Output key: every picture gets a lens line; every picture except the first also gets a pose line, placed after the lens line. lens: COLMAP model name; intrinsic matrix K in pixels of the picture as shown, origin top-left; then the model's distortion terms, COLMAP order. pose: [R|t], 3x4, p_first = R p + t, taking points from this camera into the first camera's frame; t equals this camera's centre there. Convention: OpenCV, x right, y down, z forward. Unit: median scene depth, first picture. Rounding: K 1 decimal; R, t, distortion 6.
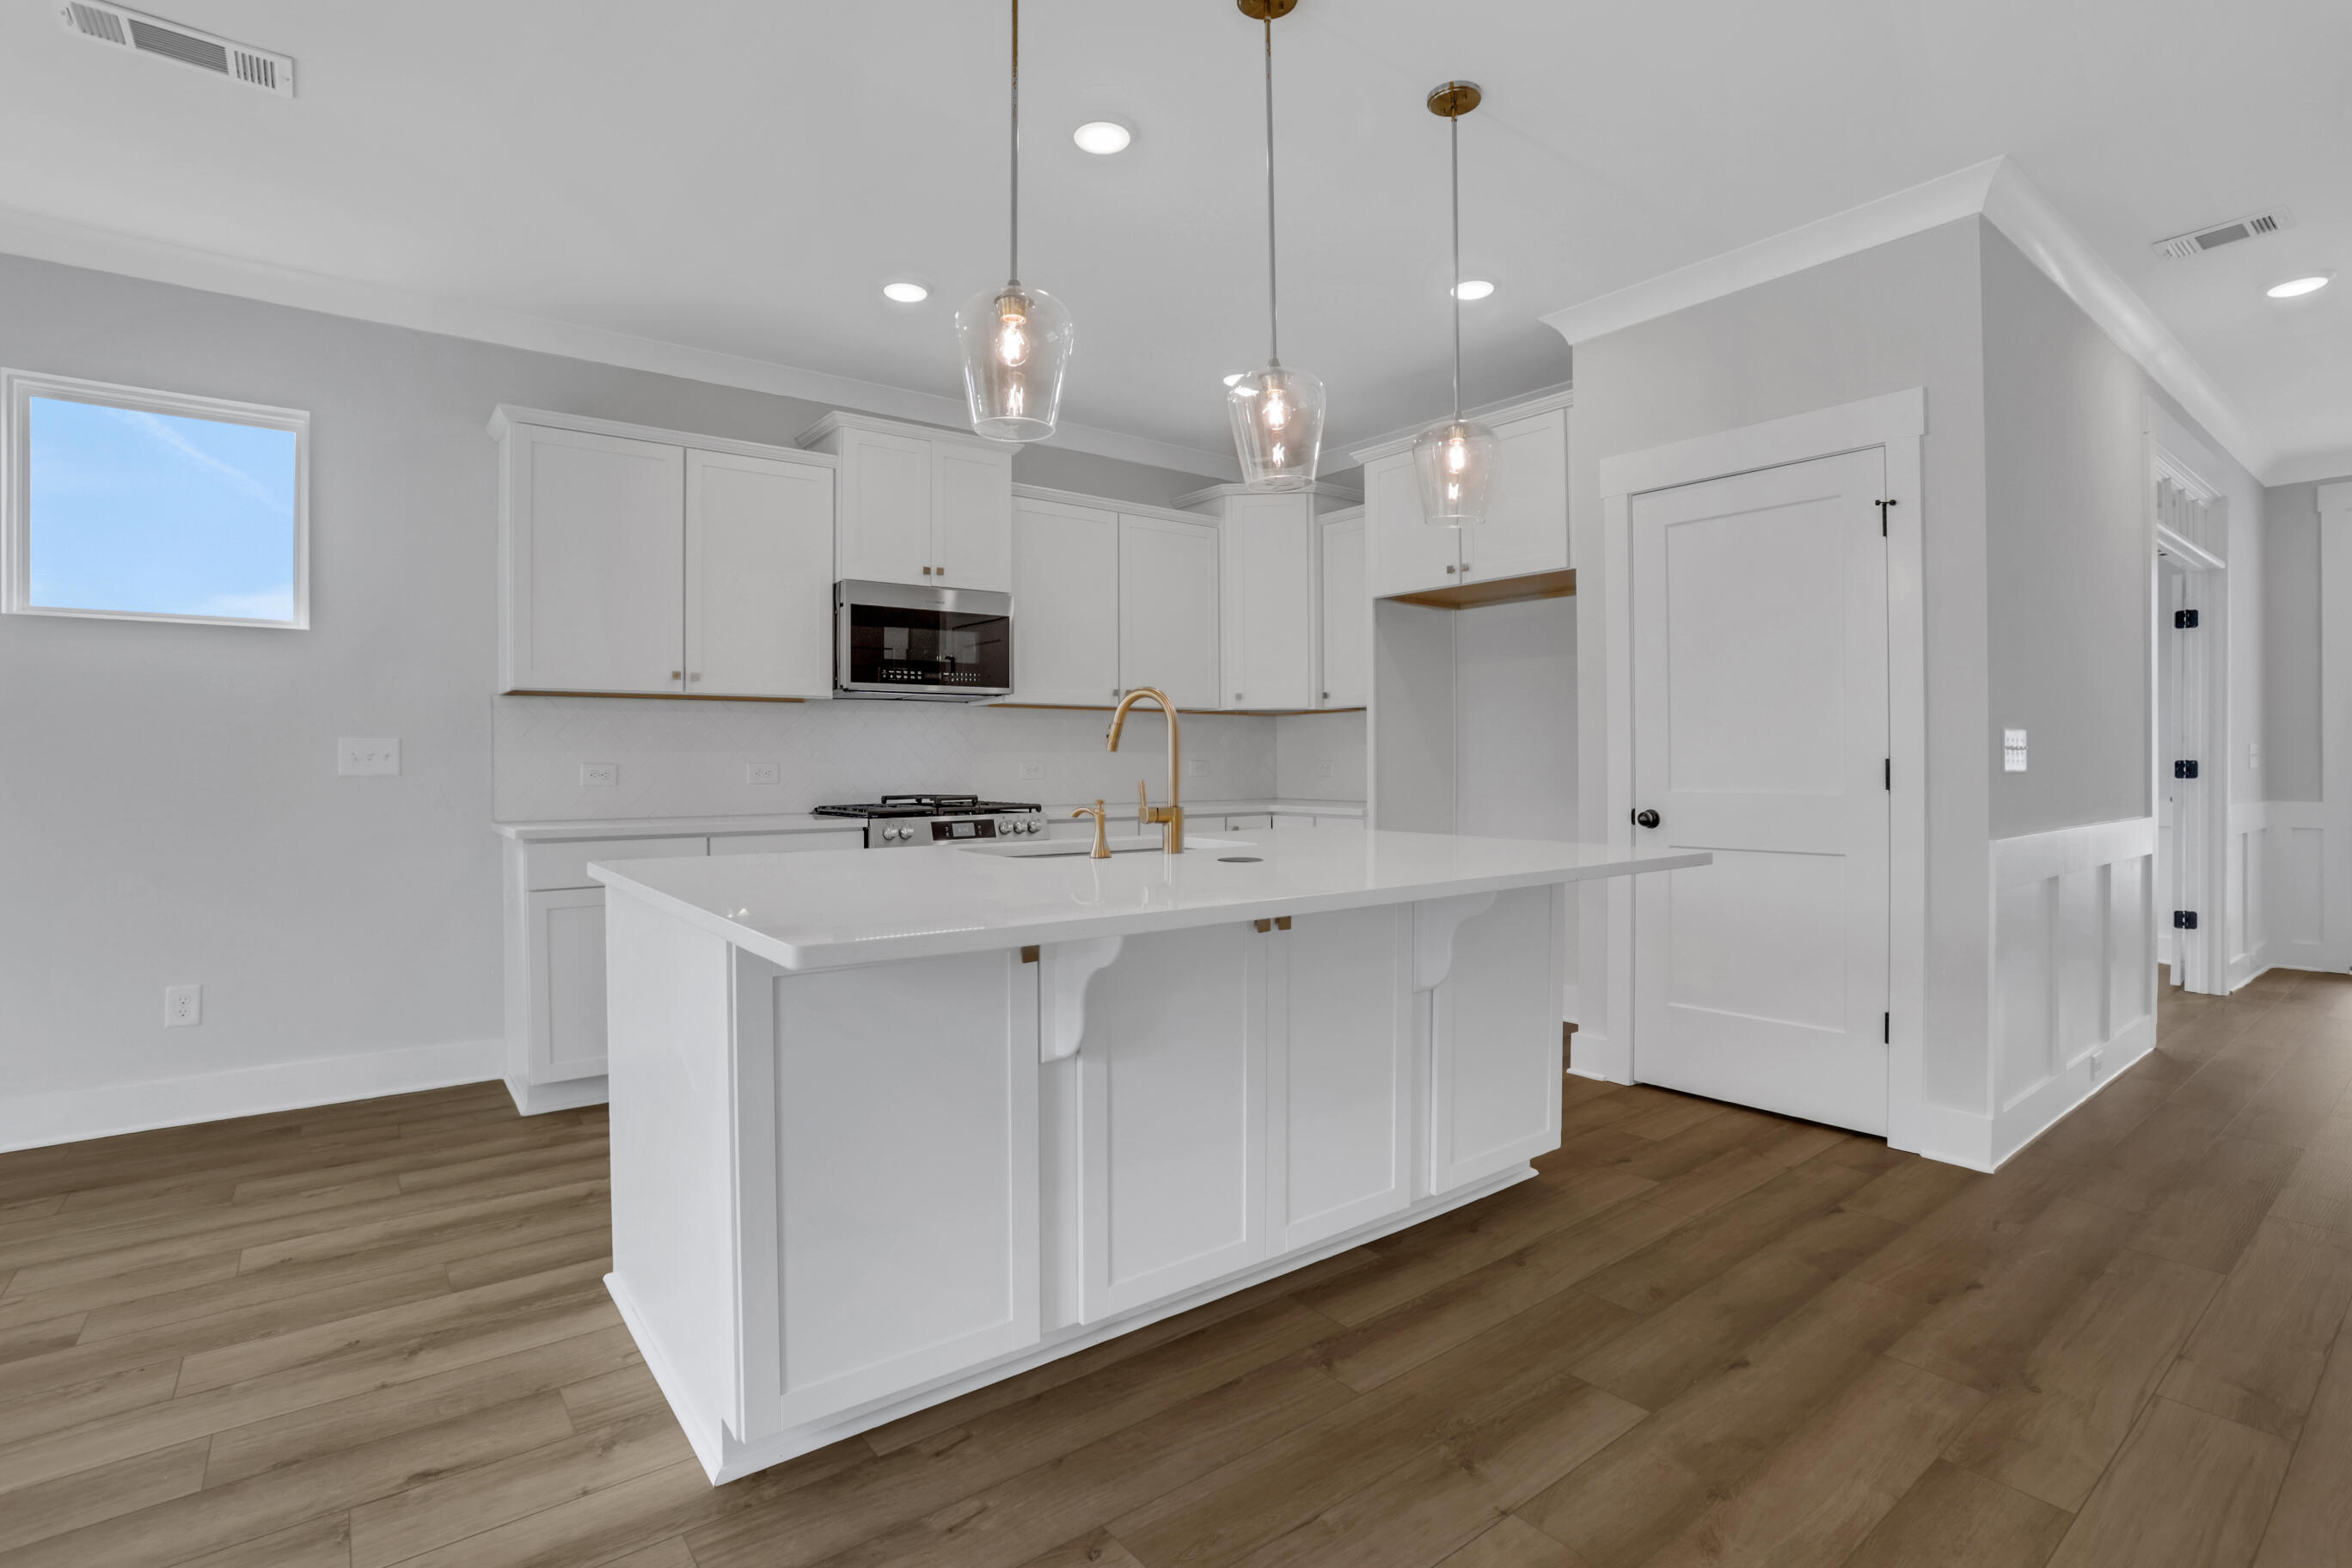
lens RADIAL K [[1112.5, 0, 1182.5], [0, 1112.5, 766.0], [0, 0, 1]] dist [-0.070722, 0.027630]
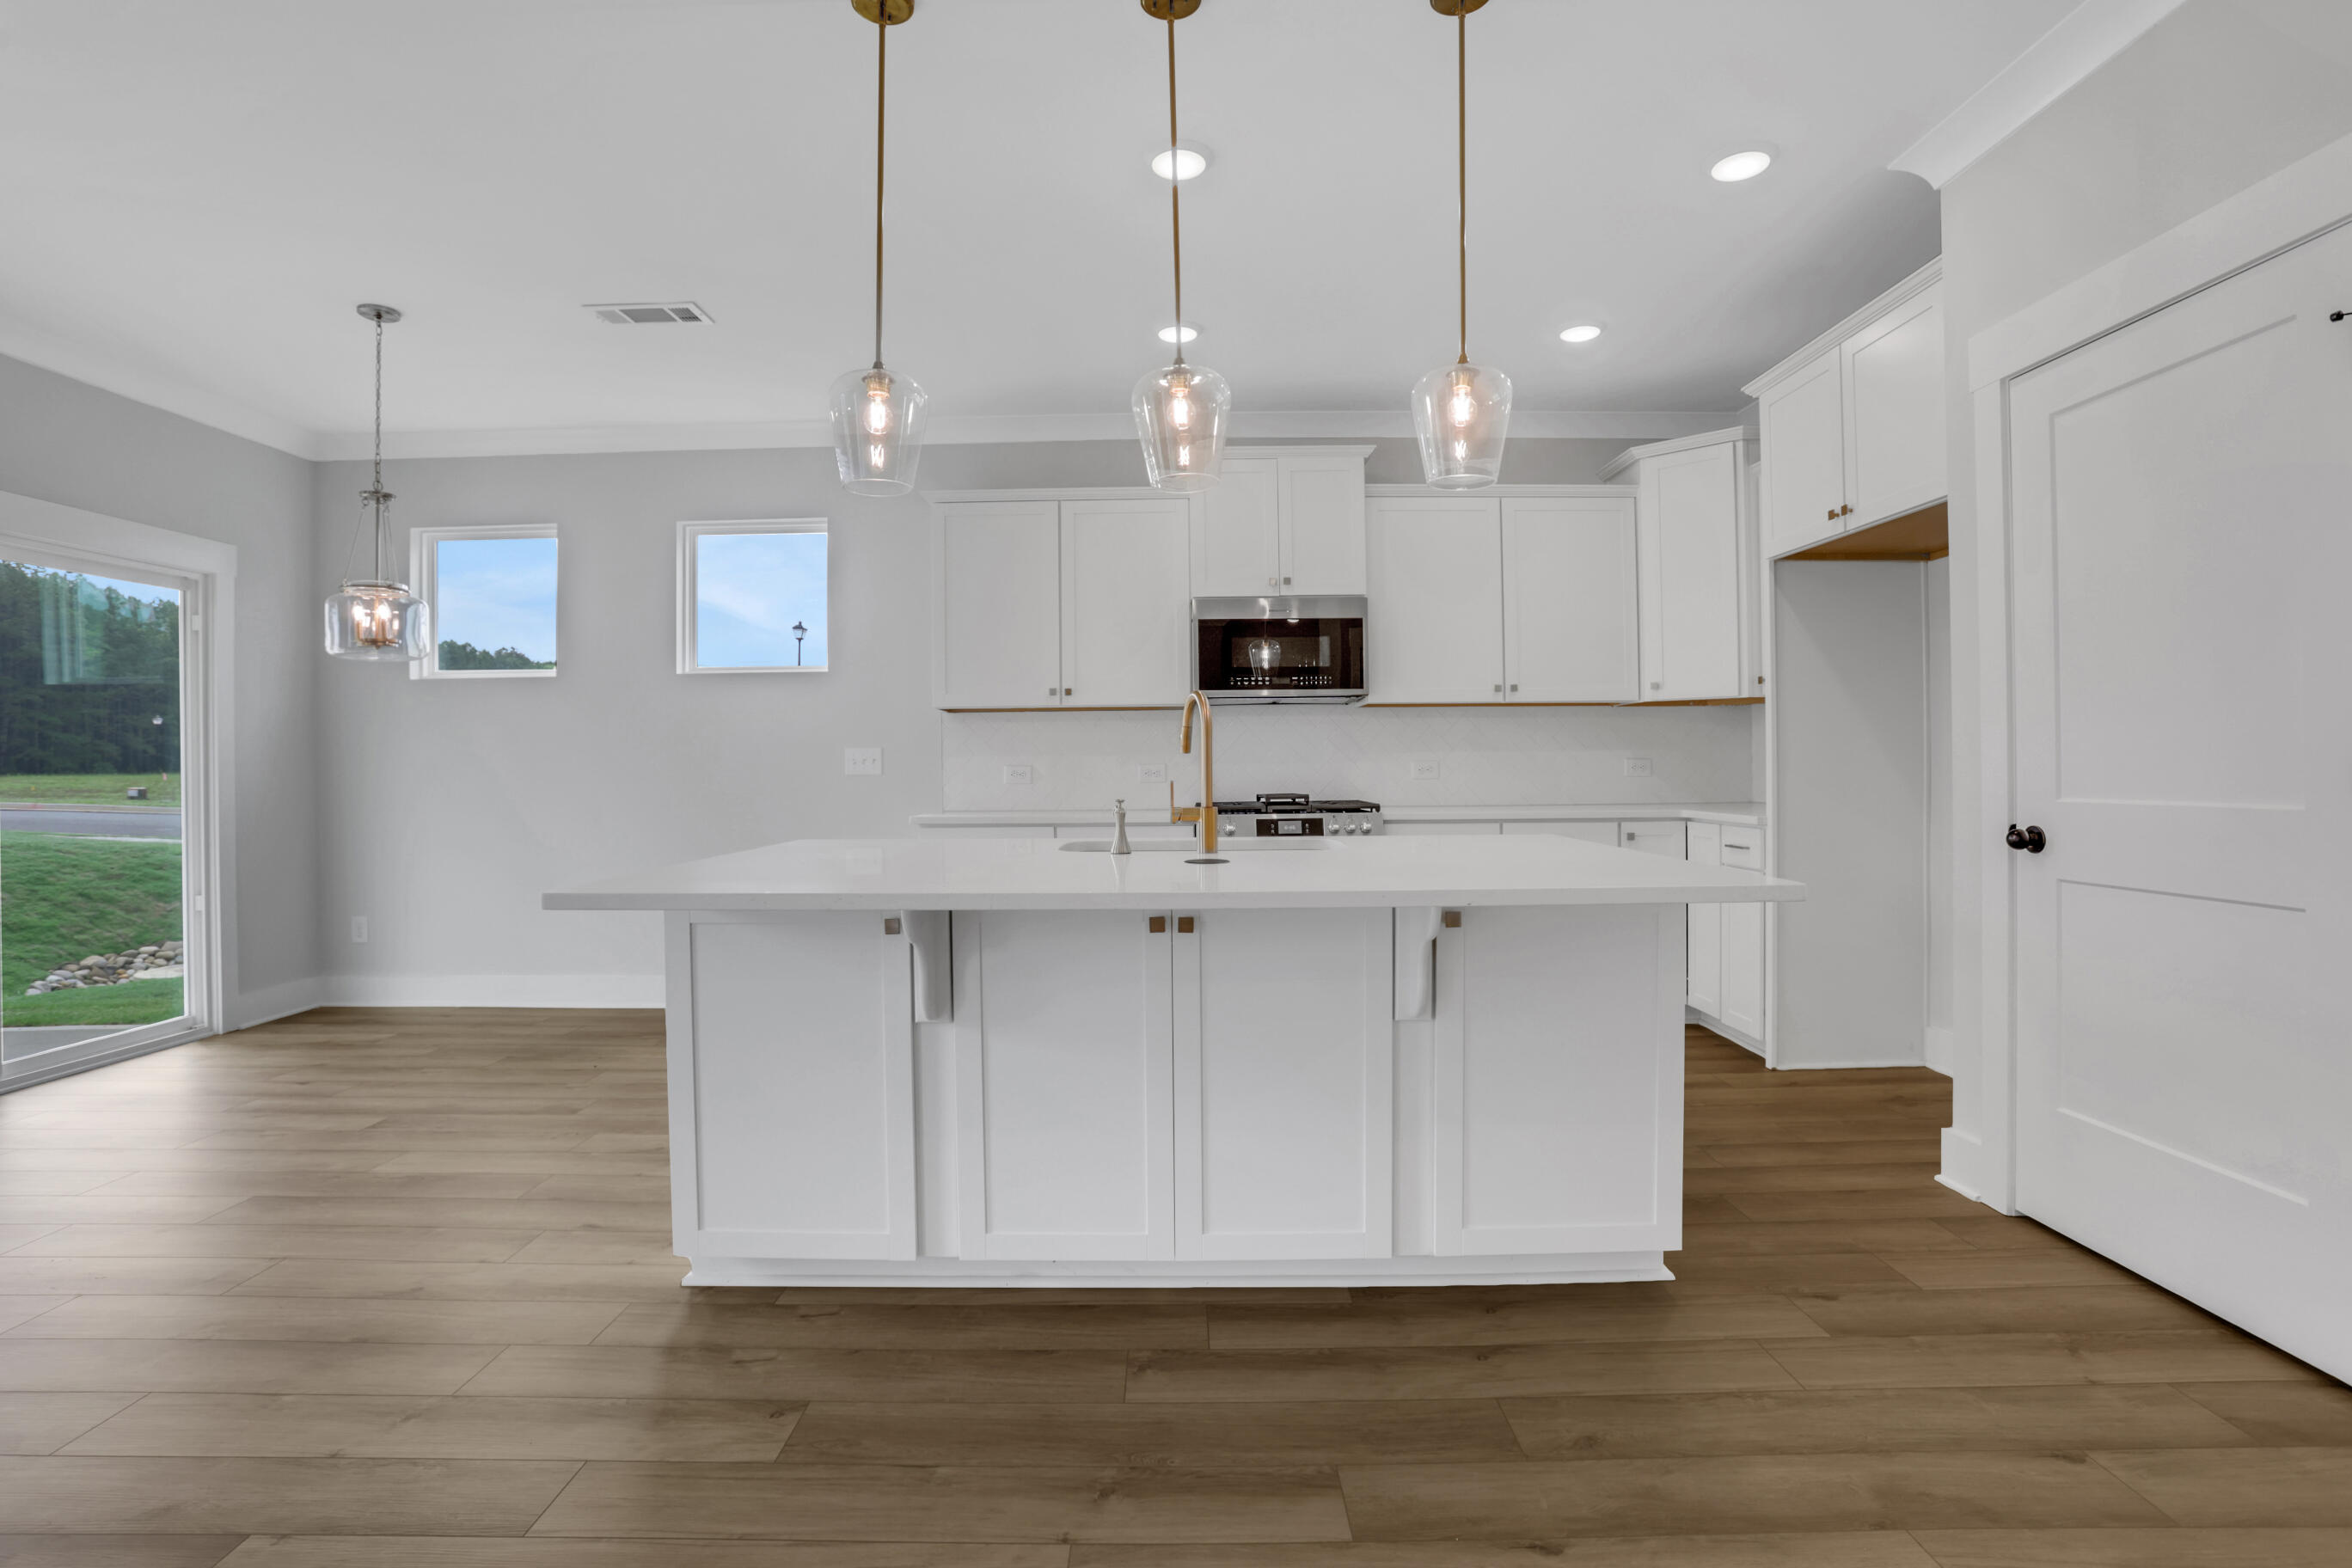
lens RADIAL K [[1112.5, 0, 1182.5], [0, 1112.5, 766.0], [0, 0, 1]] dist [-0.070722, 0.027630]
pose [[0.789436, -0.003109, -0.613825, 0.461621], [0.003739, 0.999993, -0.000256, -0.000467], [0.613821, -0.002093, 0.789442, 0.142167]]
